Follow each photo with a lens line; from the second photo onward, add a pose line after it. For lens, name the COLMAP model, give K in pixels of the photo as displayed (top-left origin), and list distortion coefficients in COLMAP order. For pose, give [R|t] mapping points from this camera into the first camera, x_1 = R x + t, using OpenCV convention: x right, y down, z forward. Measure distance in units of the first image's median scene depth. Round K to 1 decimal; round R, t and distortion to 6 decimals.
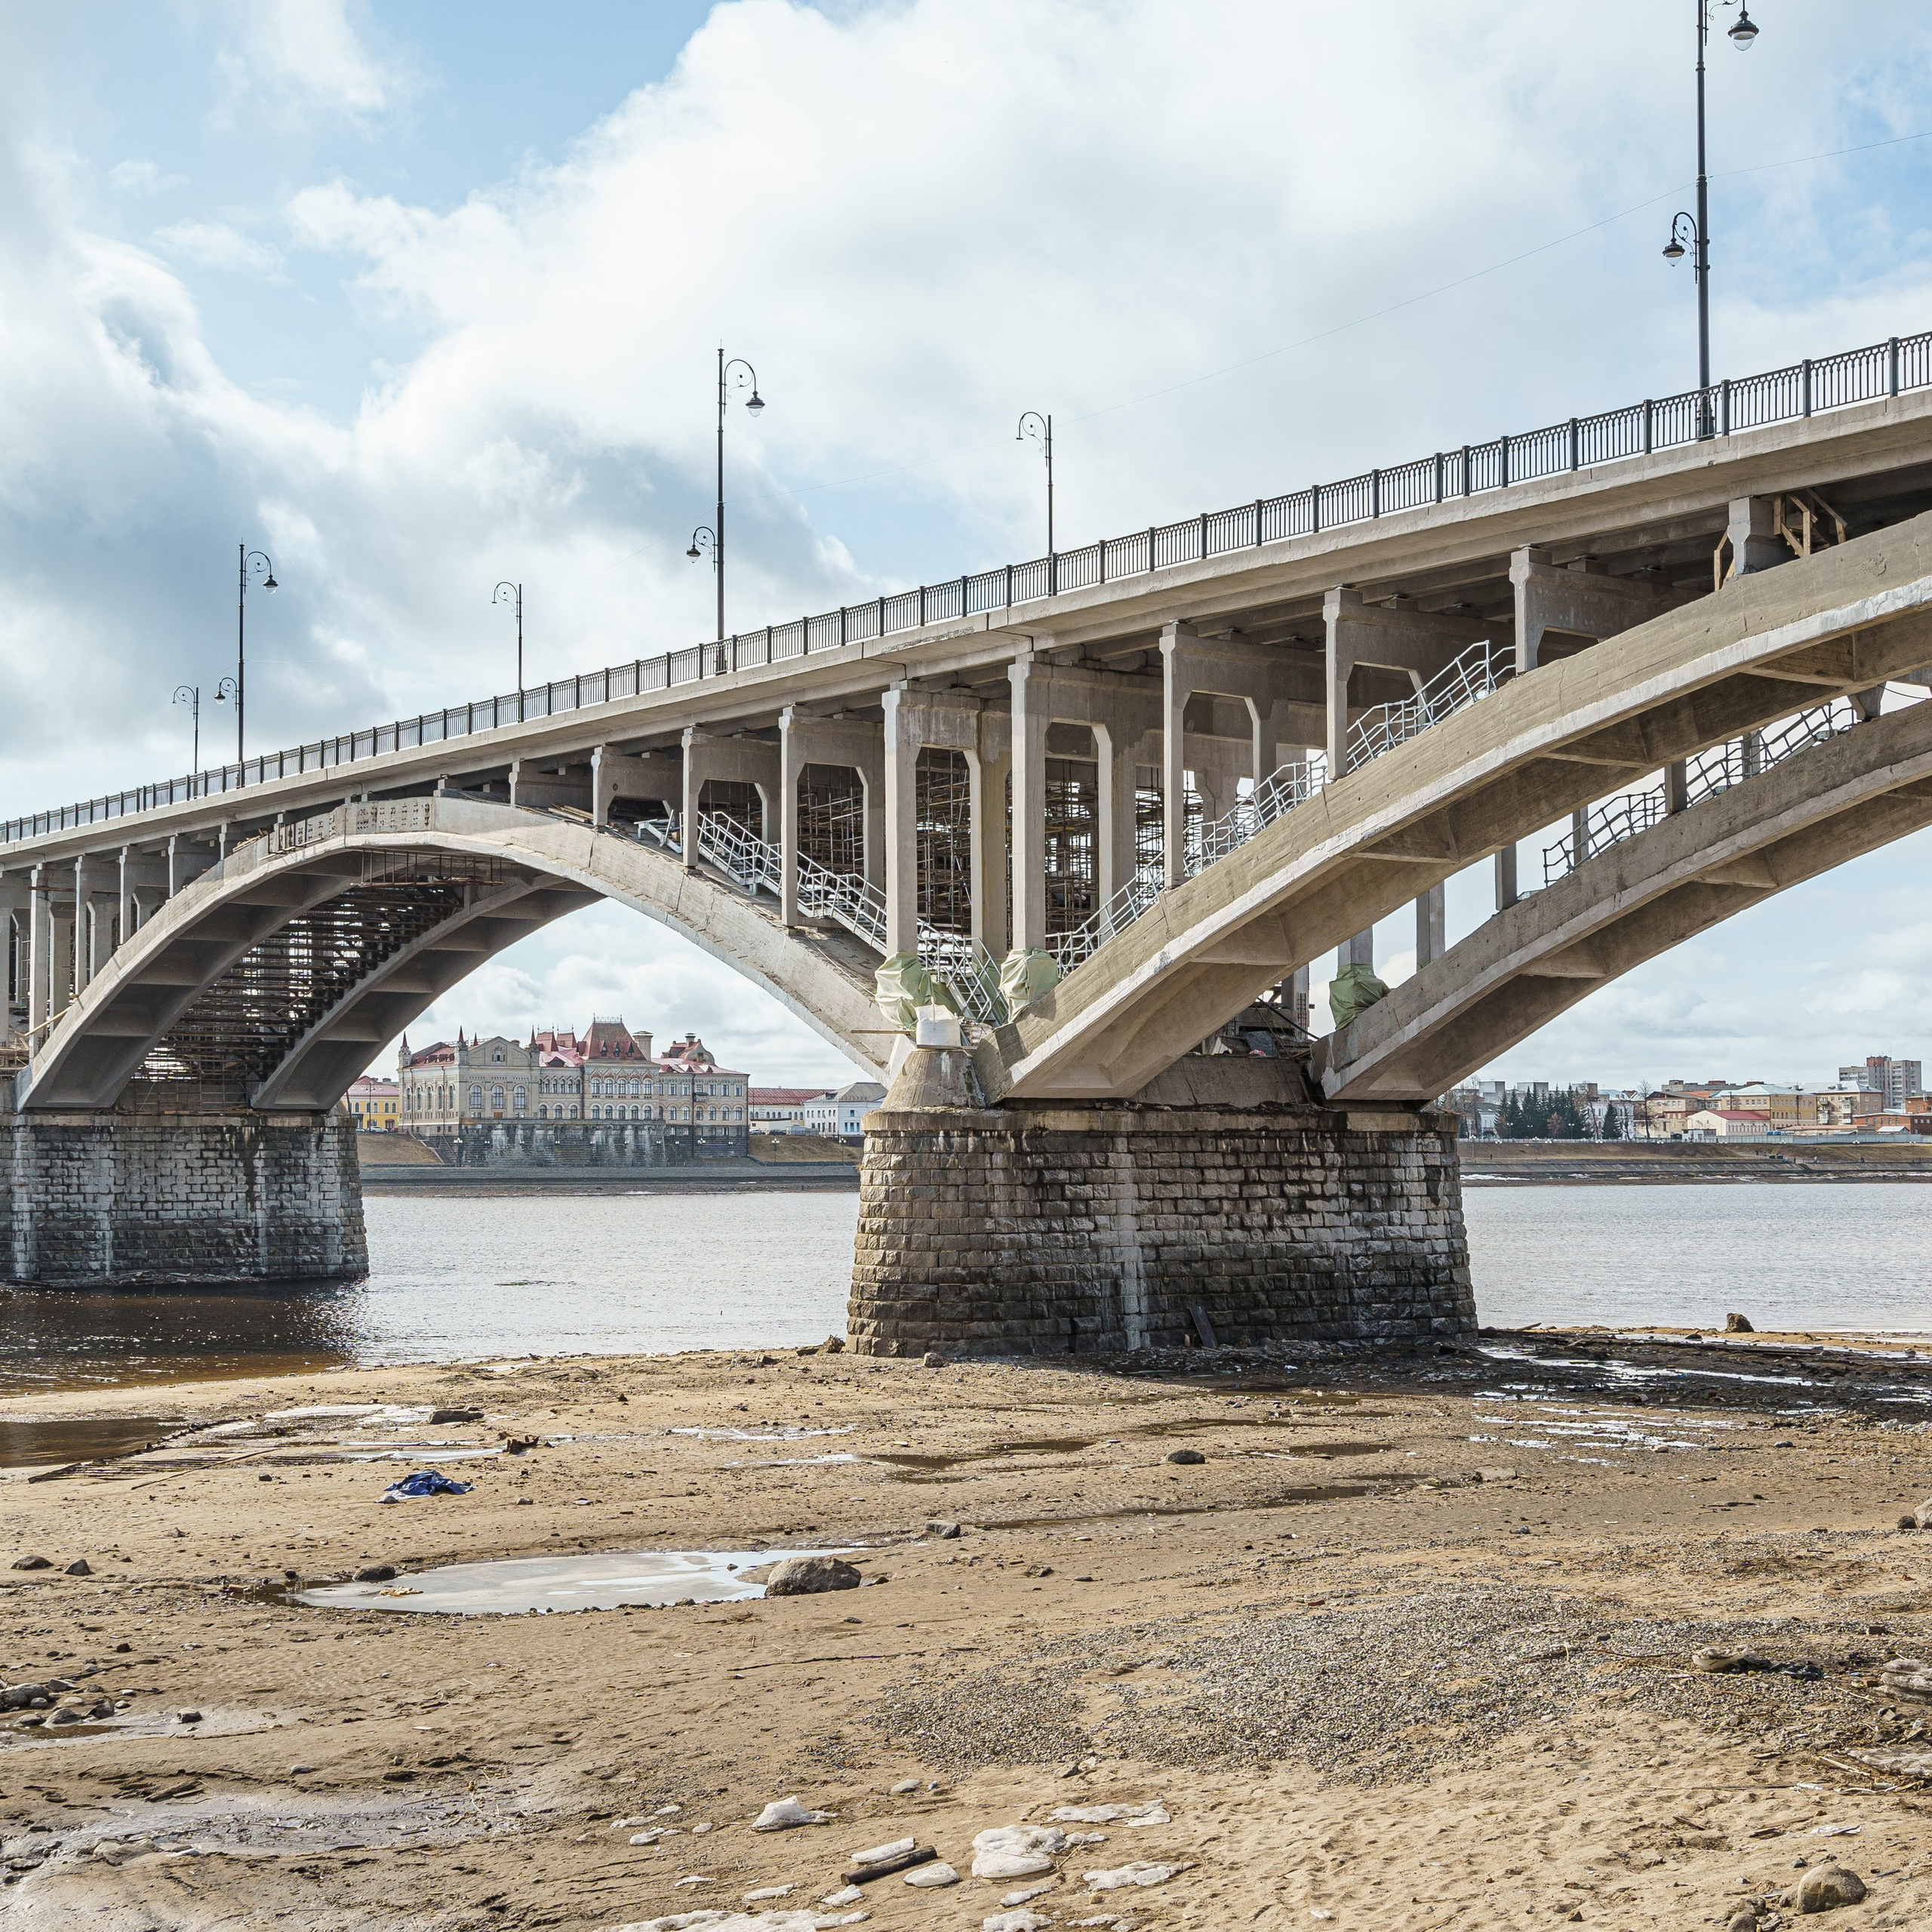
lens RADIAL K [[2805.6, 0, 865.2], [0, 2805.6, 1023.4], [0, 0, 1]] dist [0.029809, -0.069104]
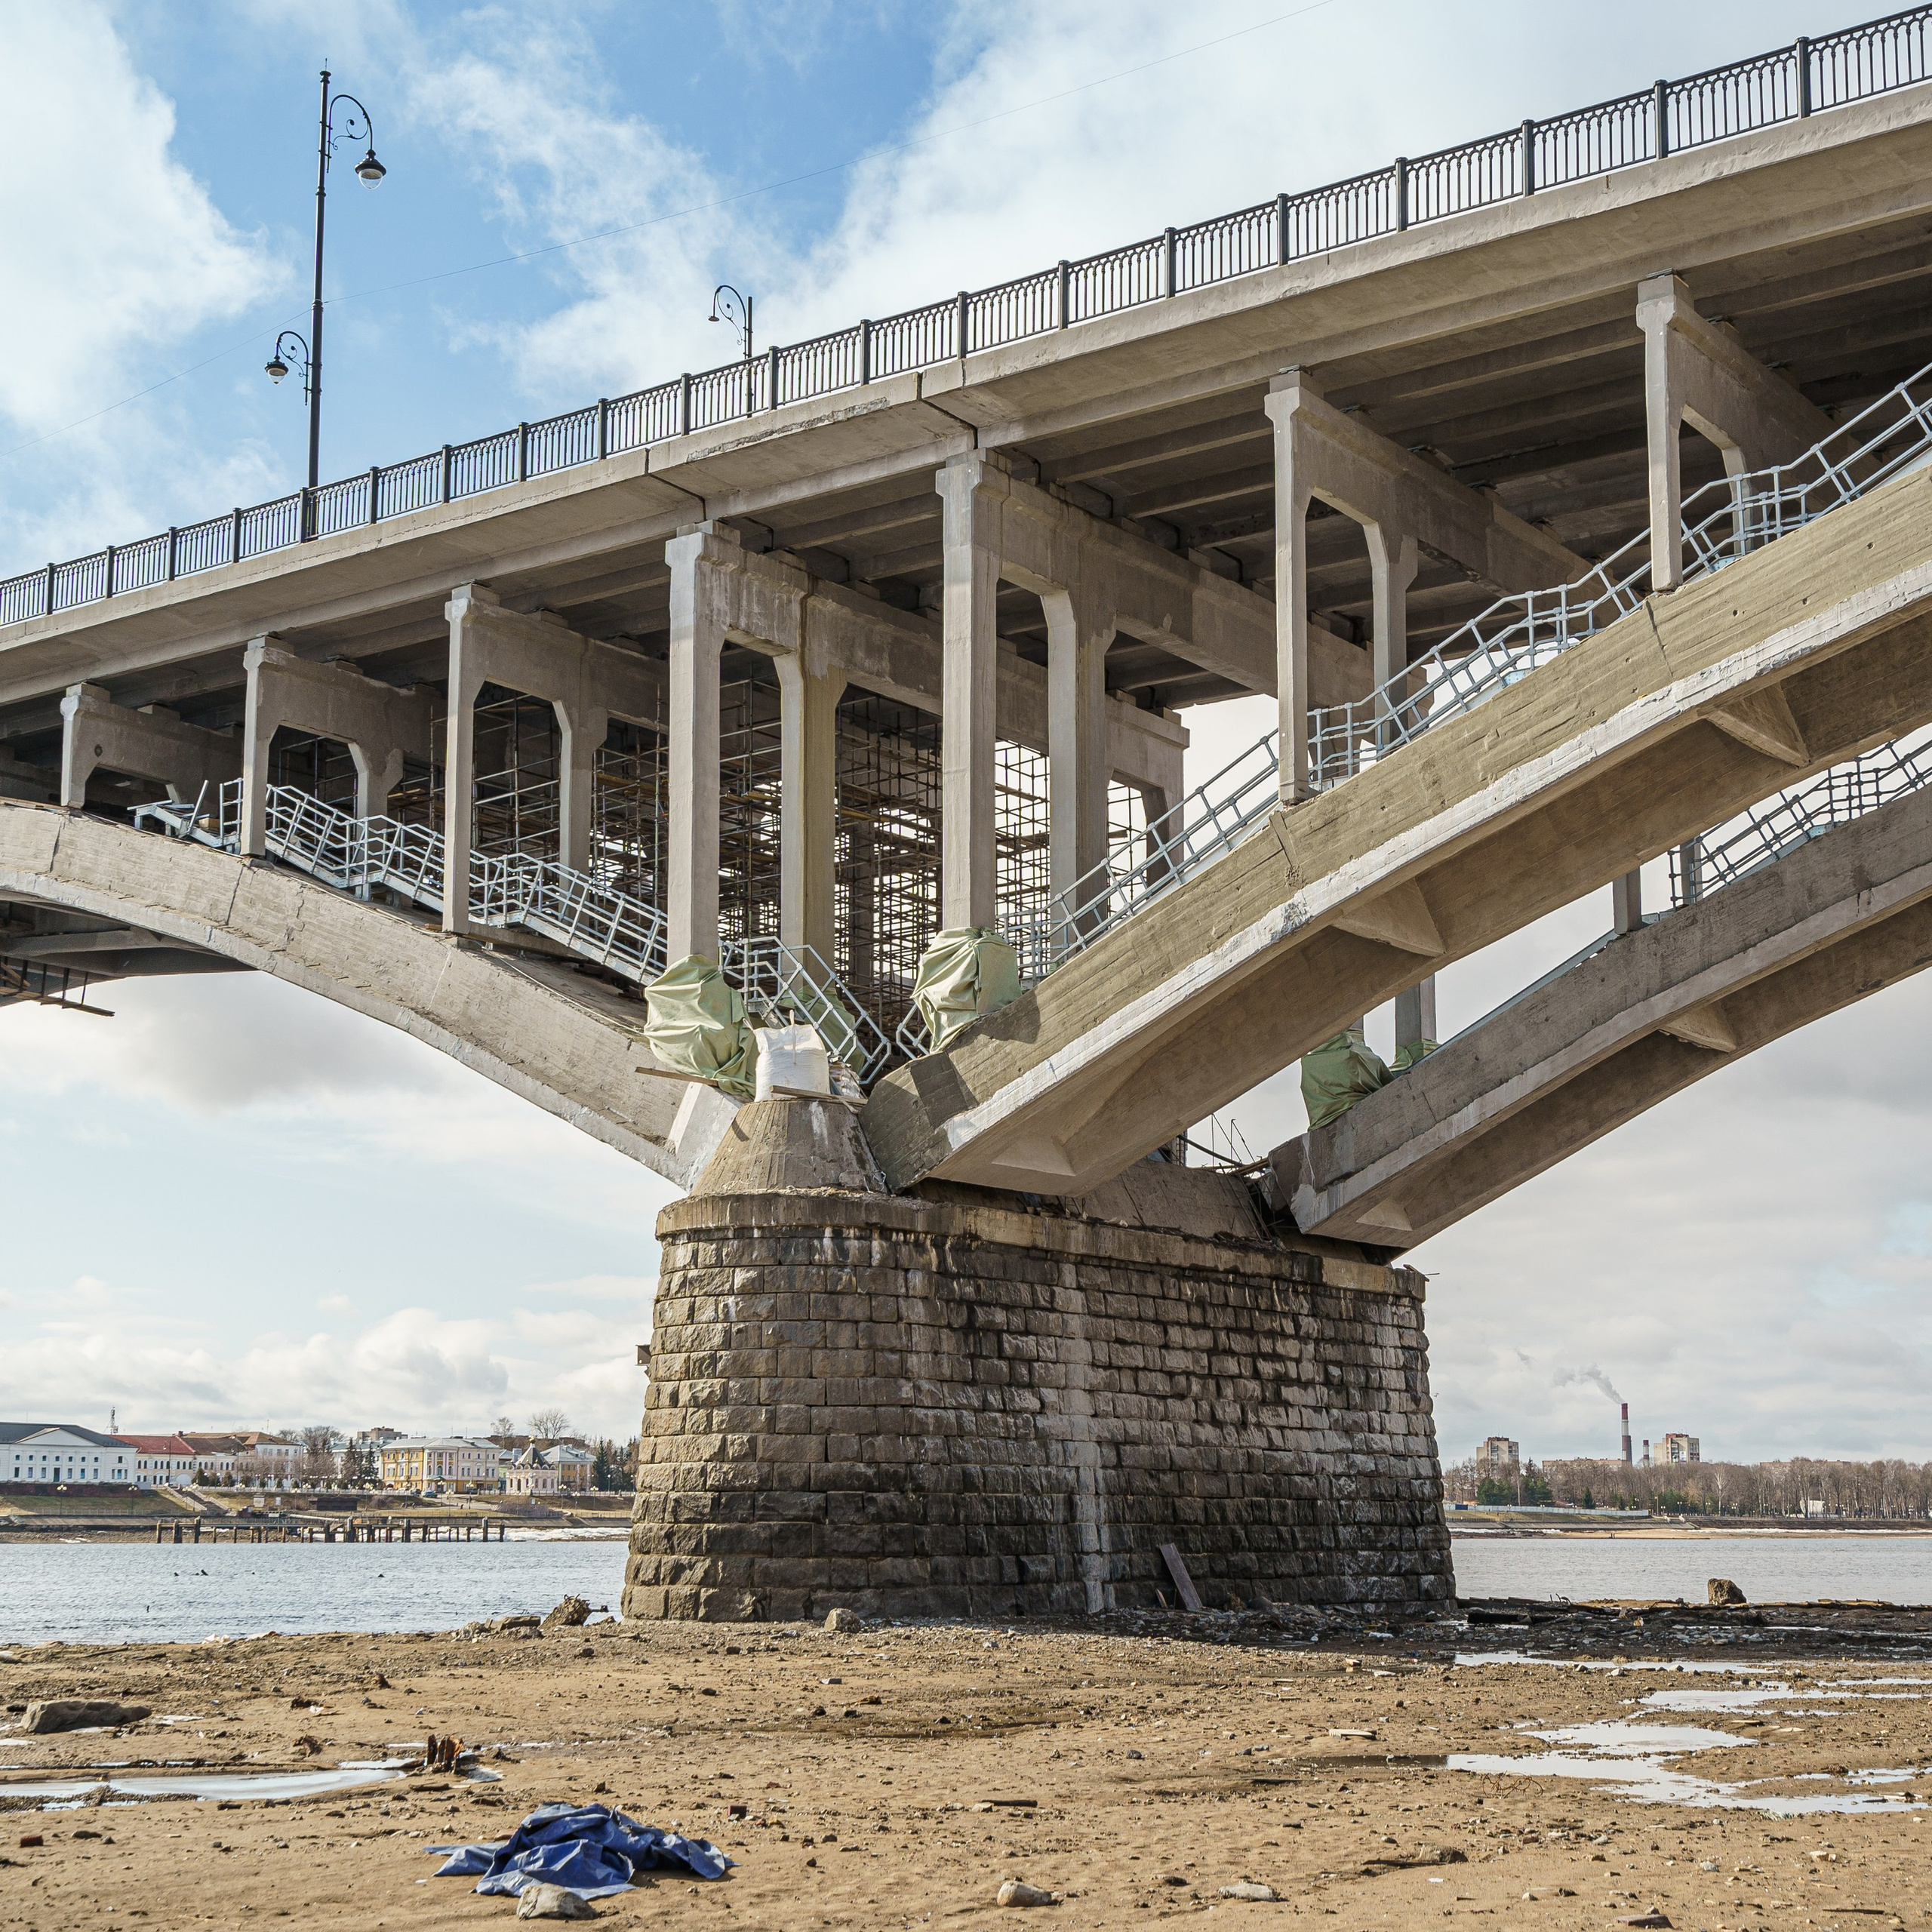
lens RADIAL K [[2843.9, 0, 898.5], [0, 2843.9, 1132.4], [0, 0, 1]] dist [0.017419, 0.021157]
pose [[0.951245, 0.048211, 0.304646, -0.125422], [-0.021202, 0.995593, -0.091354, 0.065011], [-0.307708, 0.080441, 0.948075, 0.393573]]
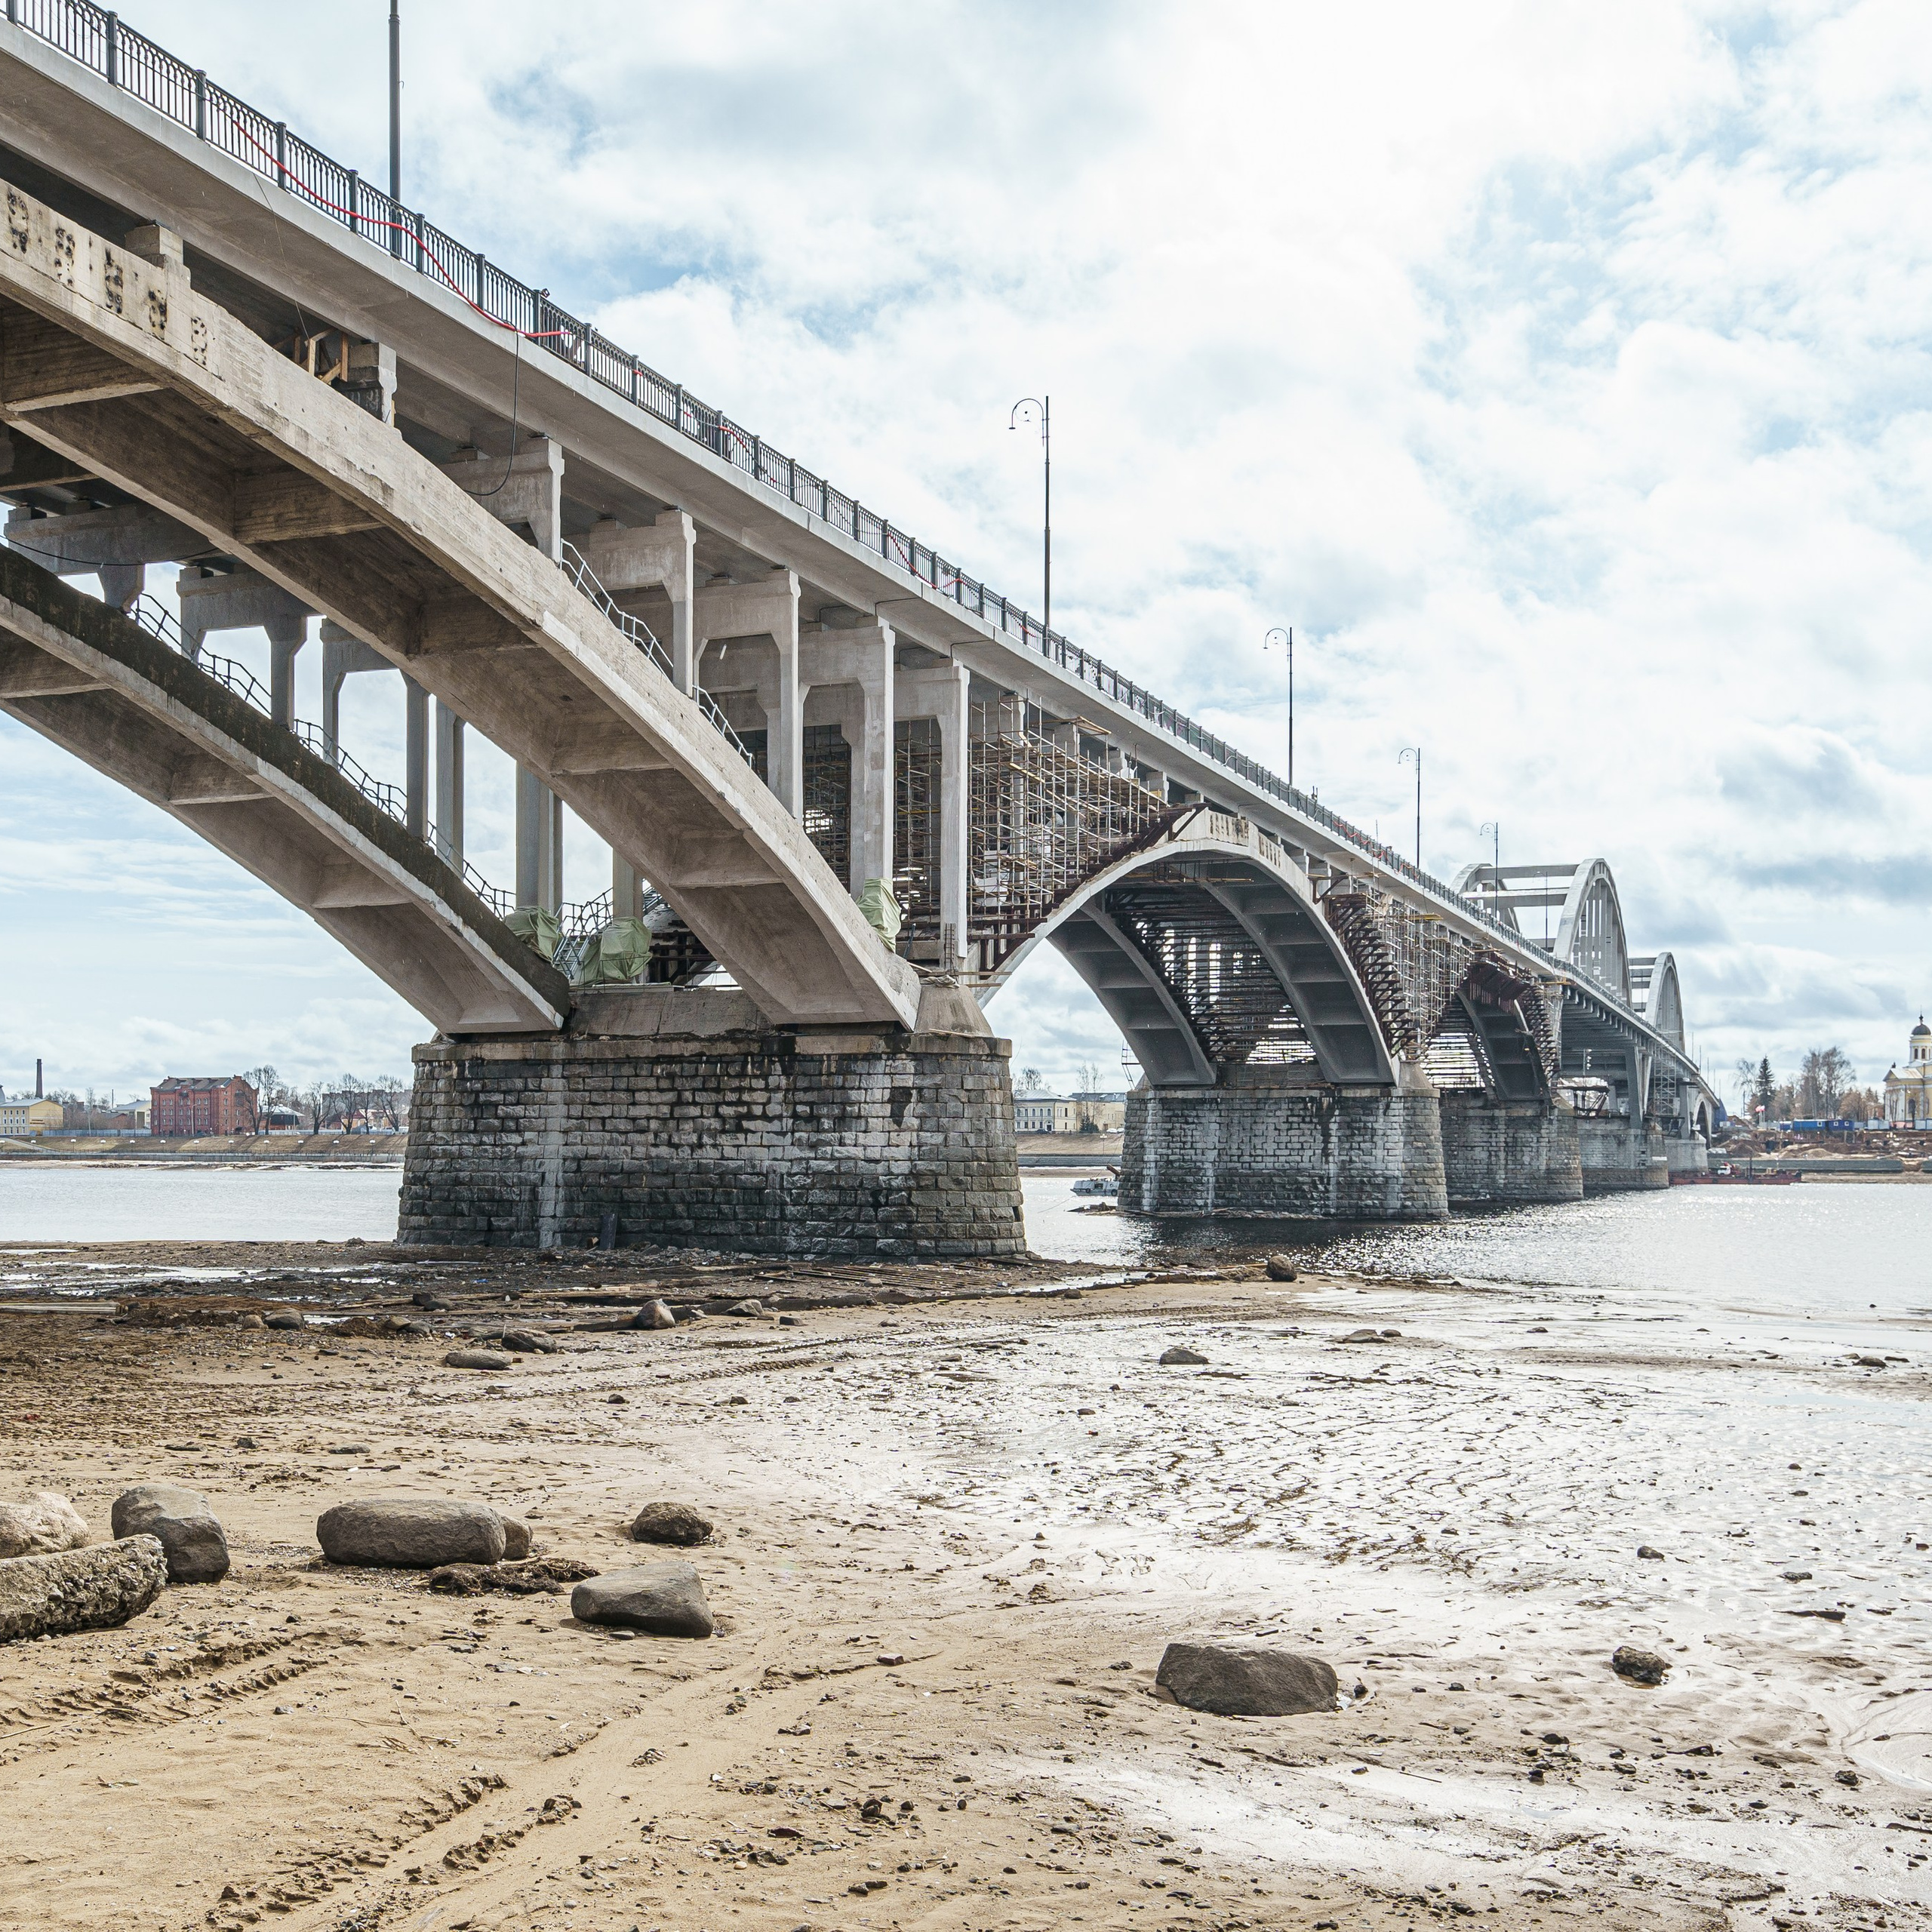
lens RADIAL K [[2090.9, 0, 971.9], [0, 2090.9, 1193.6], [0, 0, 1]] dist [0.000878, -0.002944]
pose [[0.579775, 0.019260, -0.814549, 0.830914], [0.033929, 0.998283, 0.047754, 0.054435], [0.814070, -0.055324, 0.578126, 0.597829]]
